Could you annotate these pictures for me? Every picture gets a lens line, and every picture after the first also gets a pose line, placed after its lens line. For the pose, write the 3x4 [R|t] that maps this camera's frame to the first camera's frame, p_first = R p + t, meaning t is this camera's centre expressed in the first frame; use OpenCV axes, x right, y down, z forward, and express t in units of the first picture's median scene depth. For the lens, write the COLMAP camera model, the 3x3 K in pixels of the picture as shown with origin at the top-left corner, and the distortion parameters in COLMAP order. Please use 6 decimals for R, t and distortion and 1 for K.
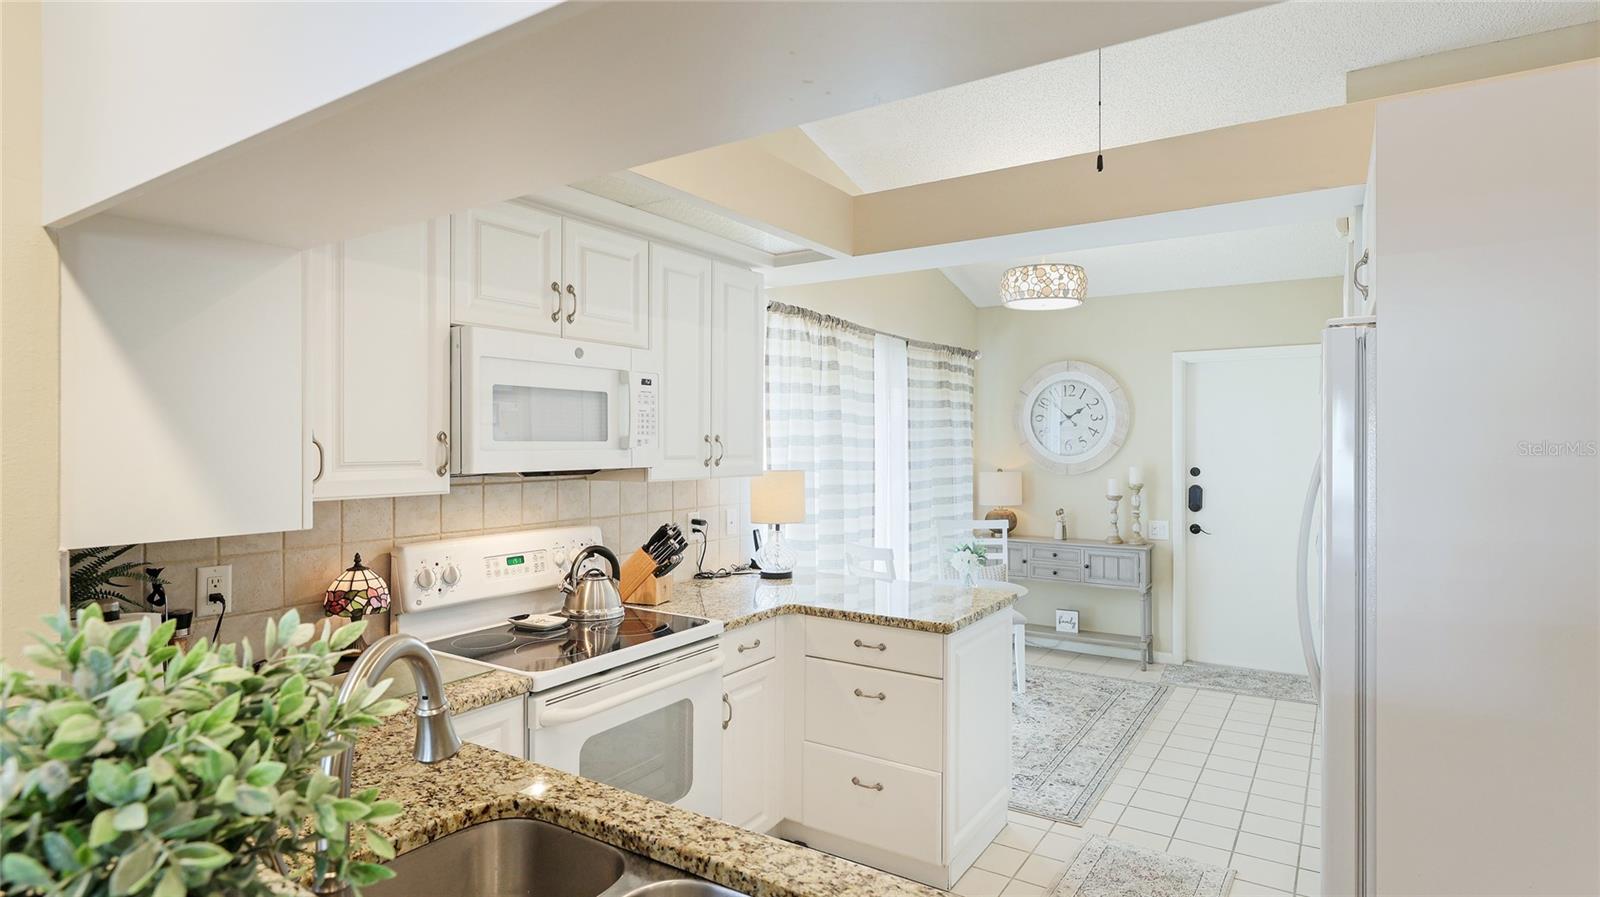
lens RADIAL K [[837.5, 0, 800.0], [0, 837.5, 448.5], [0, 0, 1]] dist [0.002126, 0.000555]
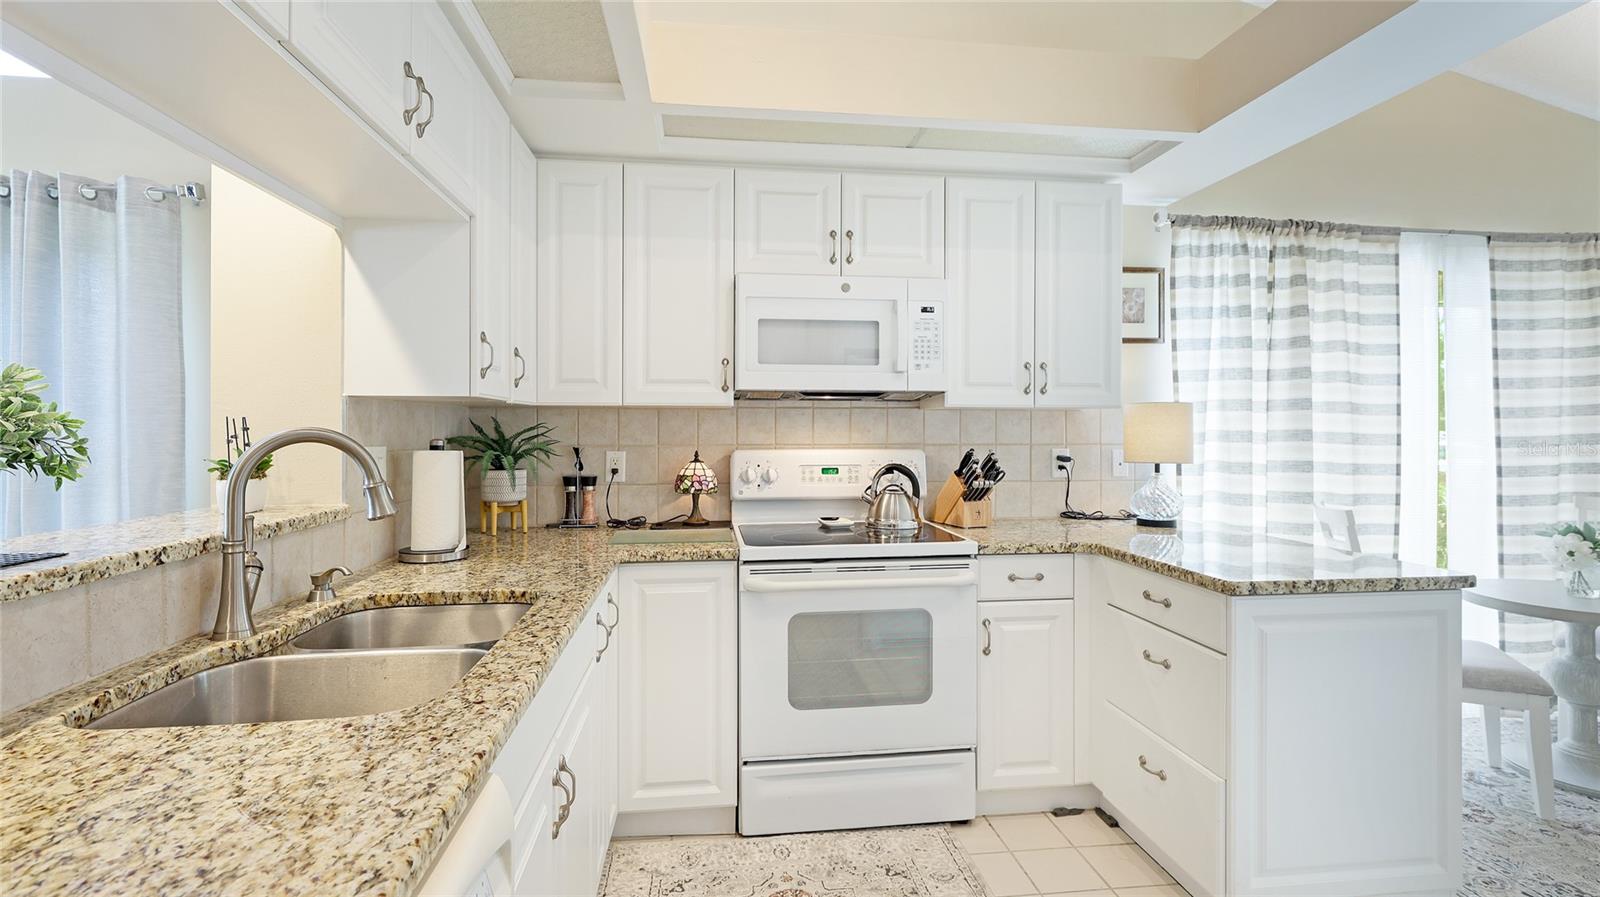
lens RADIAL K [[747.6, 0, 804.0], [0, 747.6, 430.5], [0, 0, 1]] dist [0.000909, -0.000052]
pose [[0.640978, -0.001787, -0.767557, 0.437879], [-0.006938, 0.999943, -0.008122, 0.081358], [0.767528, 0.010532, 0.640929, 0.275480]]
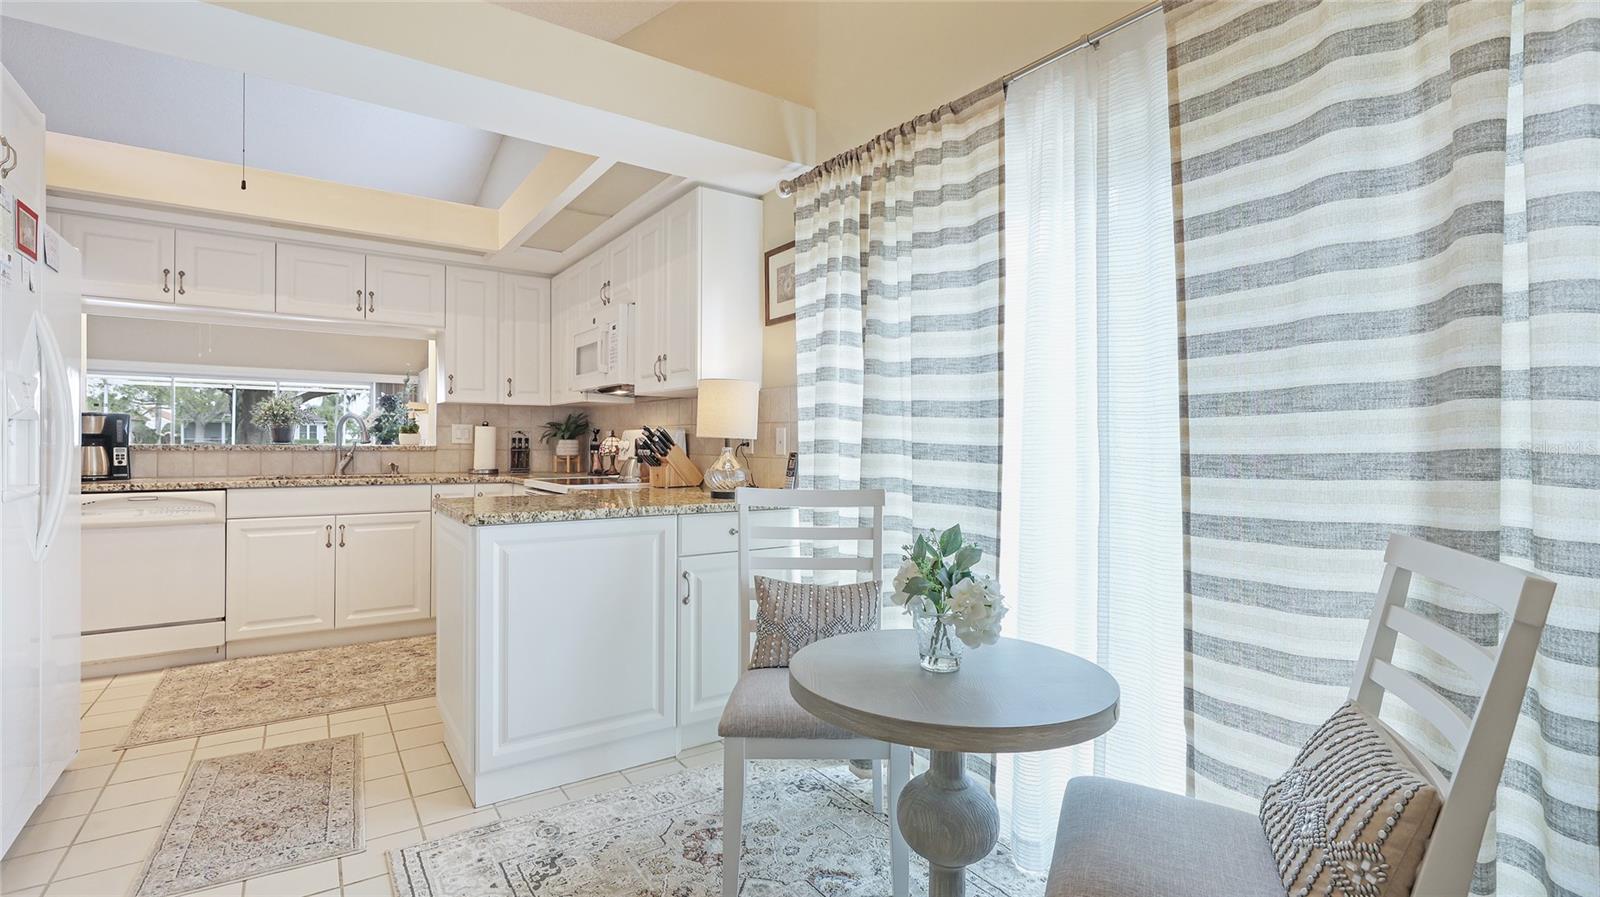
lens RADIAL K [[715.5, 0, 795.8], [0, 715.5, 442.6], [0, 0, 1]] dist [-0.000427, -0.000054]
pose [[-0.381879, 0.005888, -0.924193, 0.873355], [-0.006603, 0.999937, 0.009099, 0.111732], [0.924189, 0.009577, -0.381816, 1.765691]]
